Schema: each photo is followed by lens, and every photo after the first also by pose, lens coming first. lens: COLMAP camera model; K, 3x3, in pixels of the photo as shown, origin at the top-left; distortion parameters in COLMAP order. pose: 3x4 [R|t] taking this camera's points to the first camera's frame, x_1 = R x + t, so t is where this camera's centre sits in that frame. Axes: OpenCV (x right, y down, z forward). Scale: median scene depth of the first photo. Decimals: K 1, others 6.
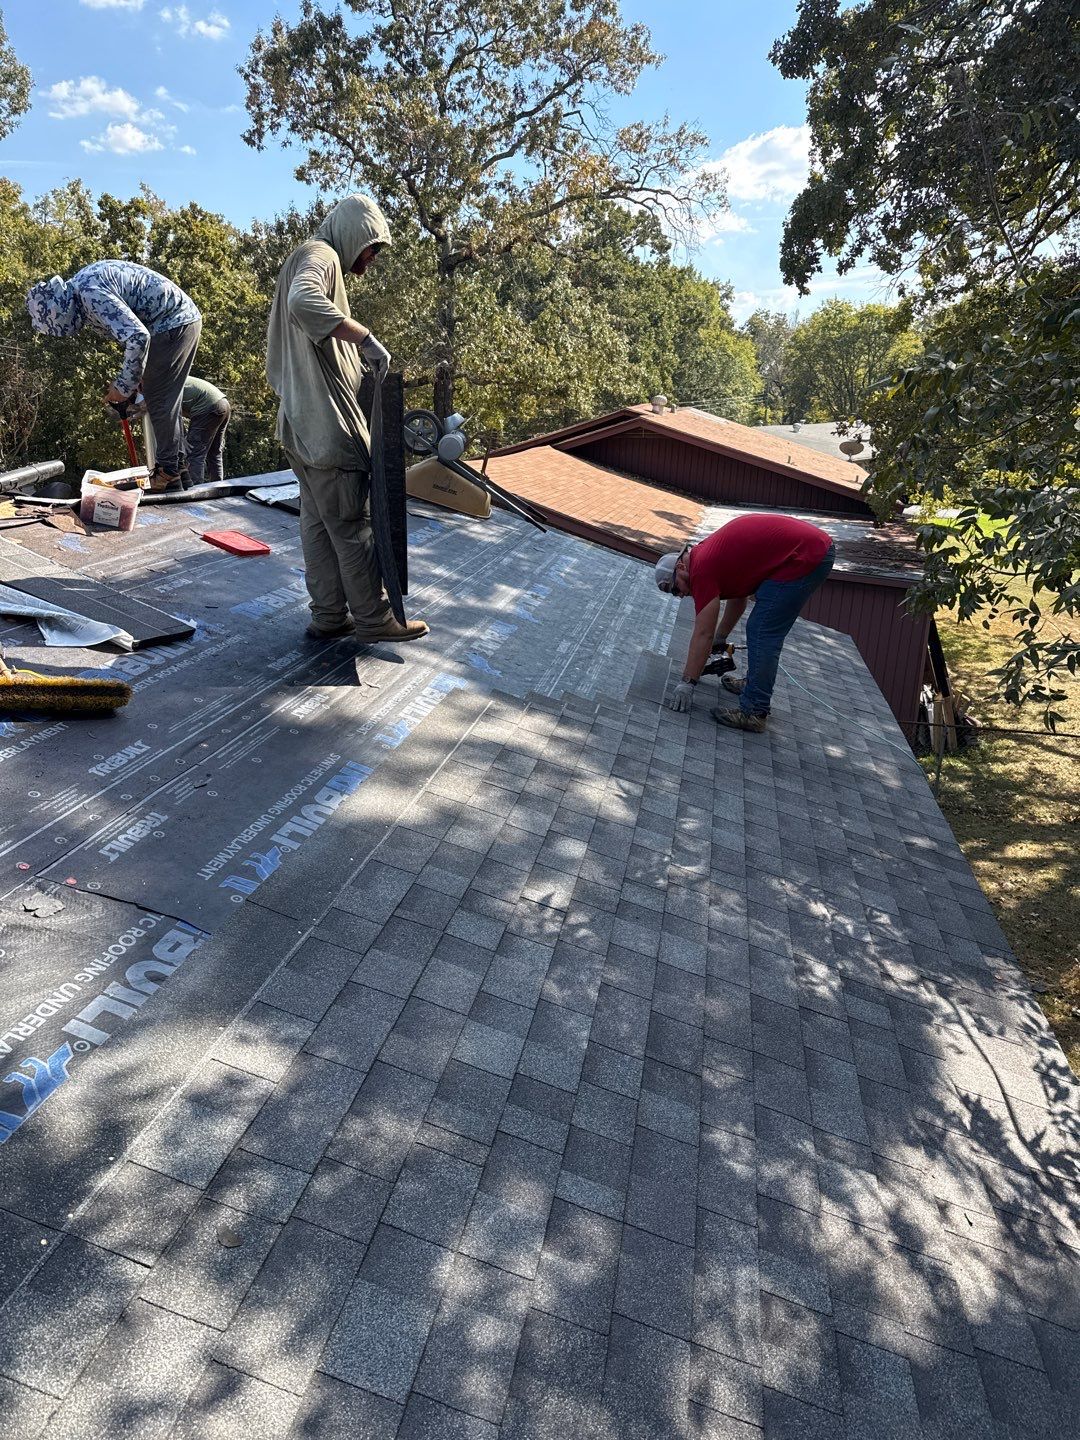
lens RADIAL K [[1015.8, 0, 542.8], [0, 1015.8, 727.2], [0, 0, 1]] dist [0.063528, -0.074859]
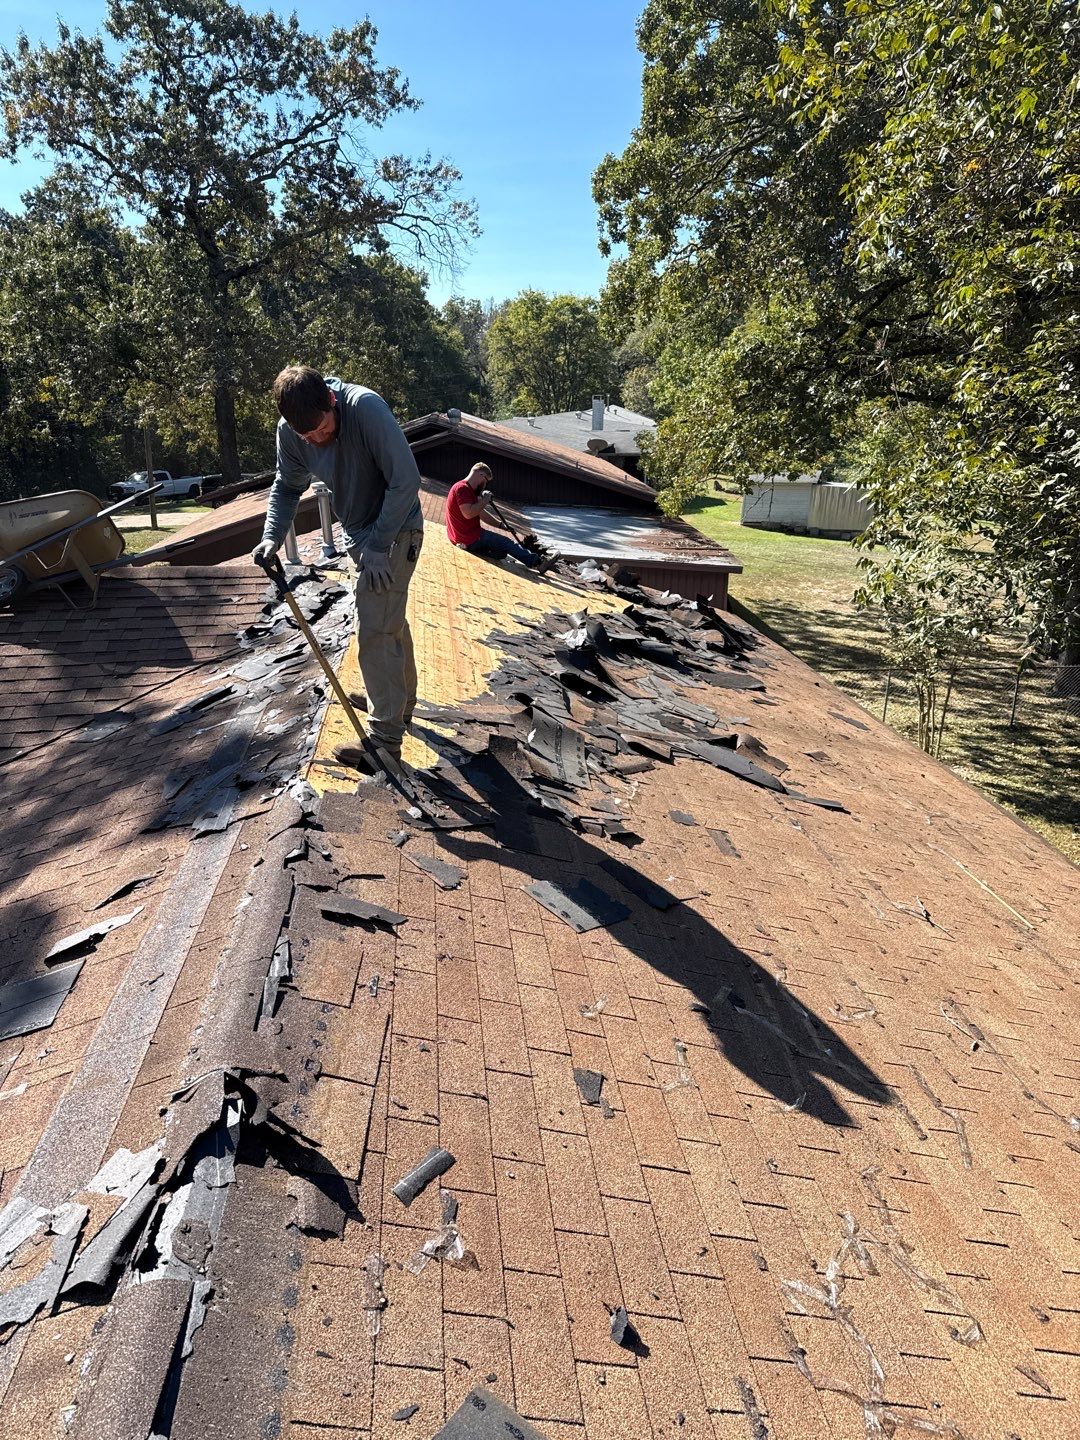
lens RADIAL K [[1042.0, 0, 540.0], [0, 1042.0, 720.0], [0, 0, 1]] dist [0.008949, -0.011081]
pose [[0.962461, -0.091722, 0.255452, -0.094871], [0.090966, 0.995744, 0.014801, 0.003219], [-0.255722, 0.008992, 0.966708, -0.094451]]
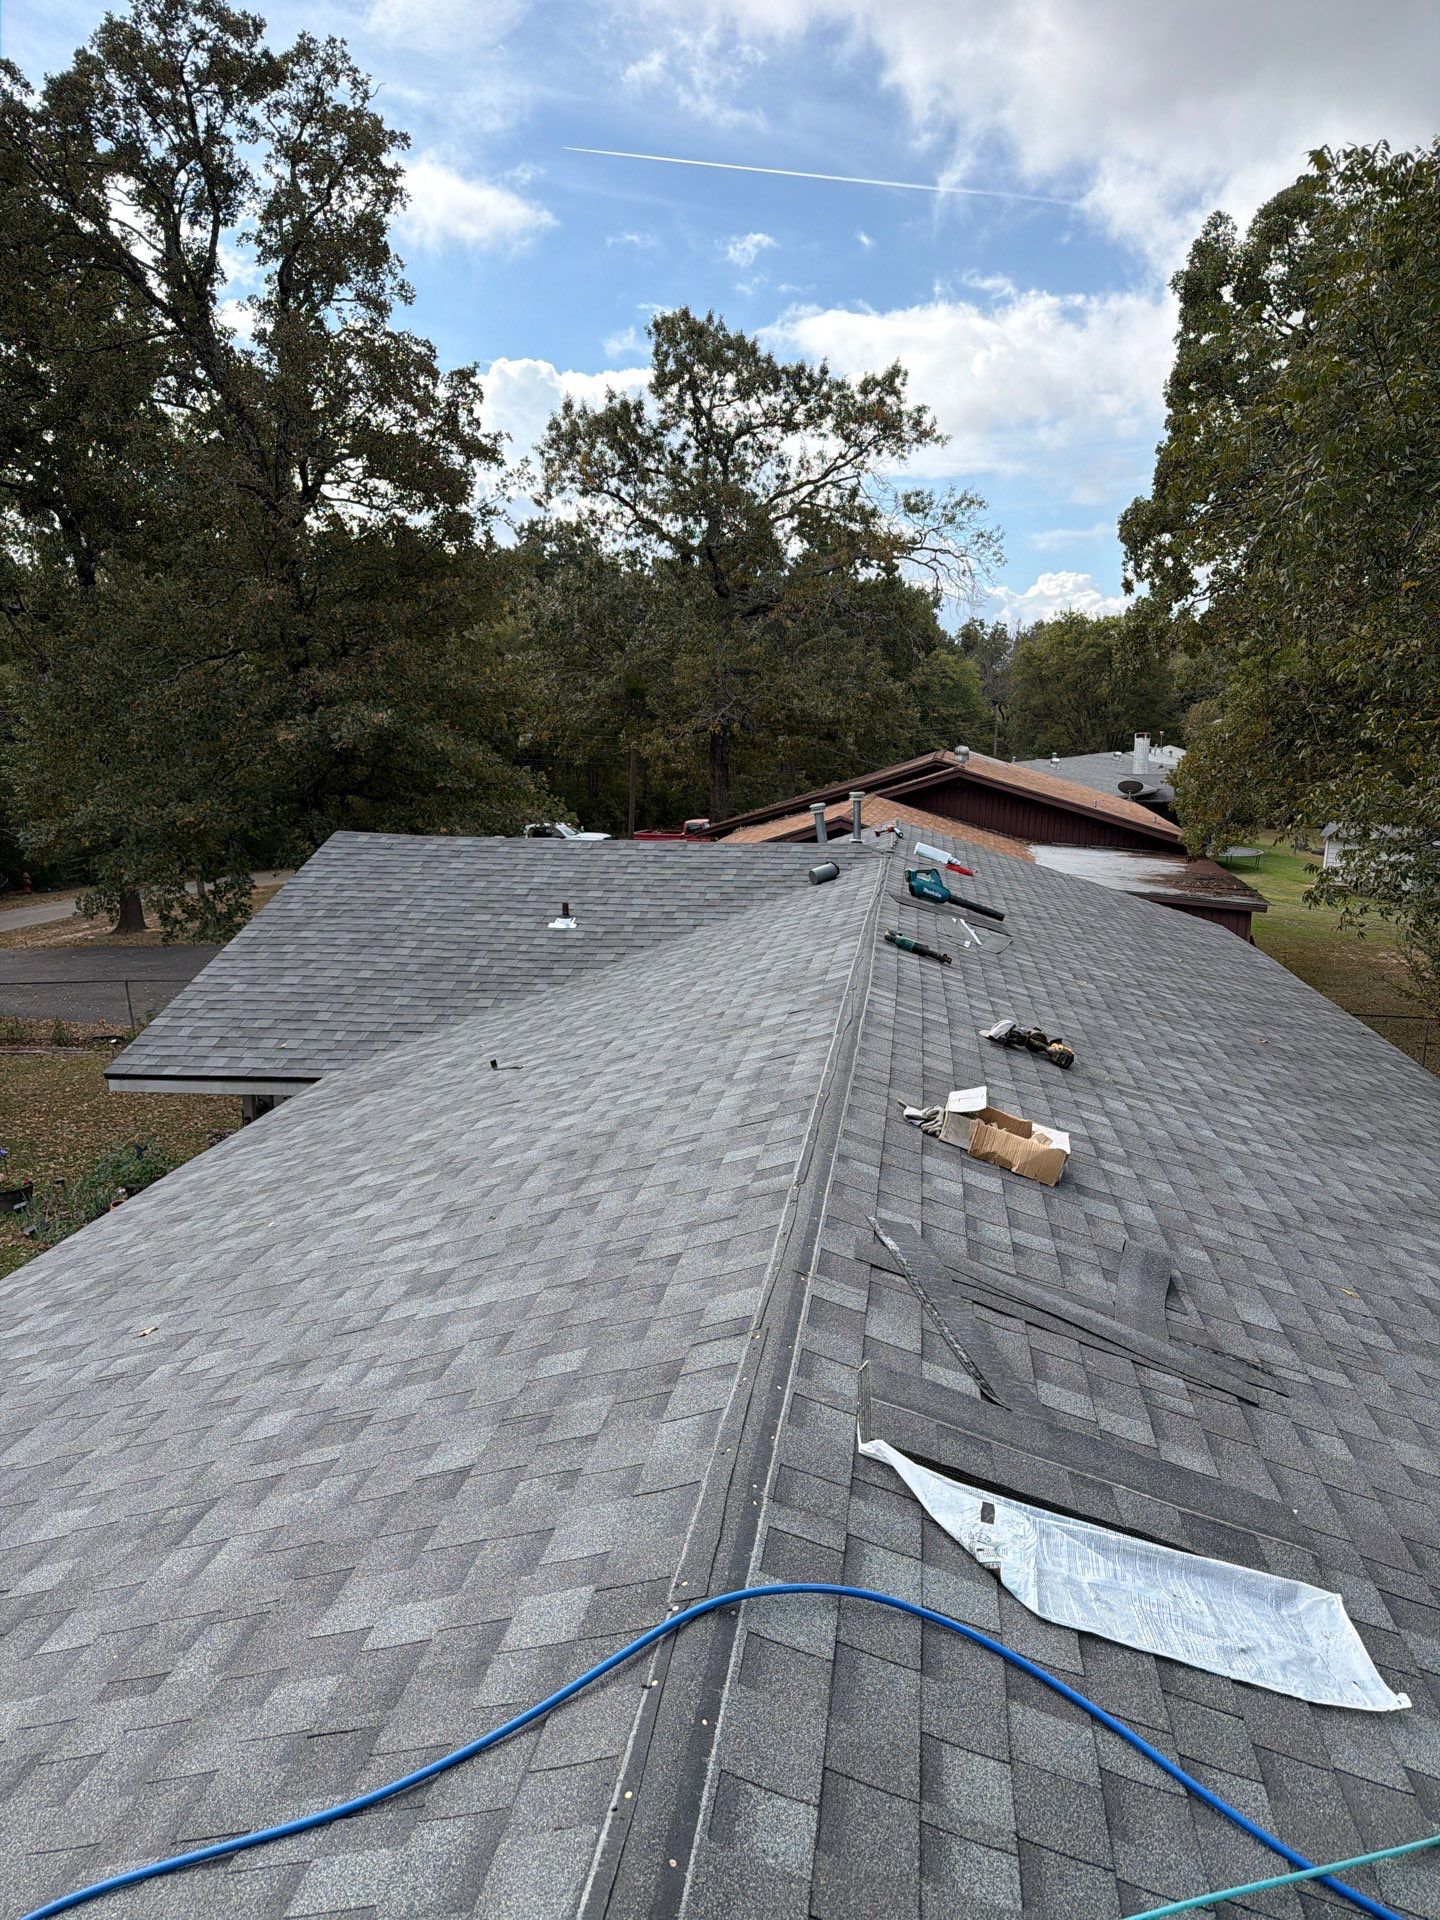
lens RADIAL K [[1354.4, 0, 723.7], [0, 1354.4, 969.6], [0, 0, 1]] dist [0.063528, -0.074859]
pose [[0.999691, -0.012753, 0.021324, -0.135564], [0.015436, 0.991291, -0.130783, 0.067188], [-0.019471, 0.131072, 0.991182, -0.285400]]
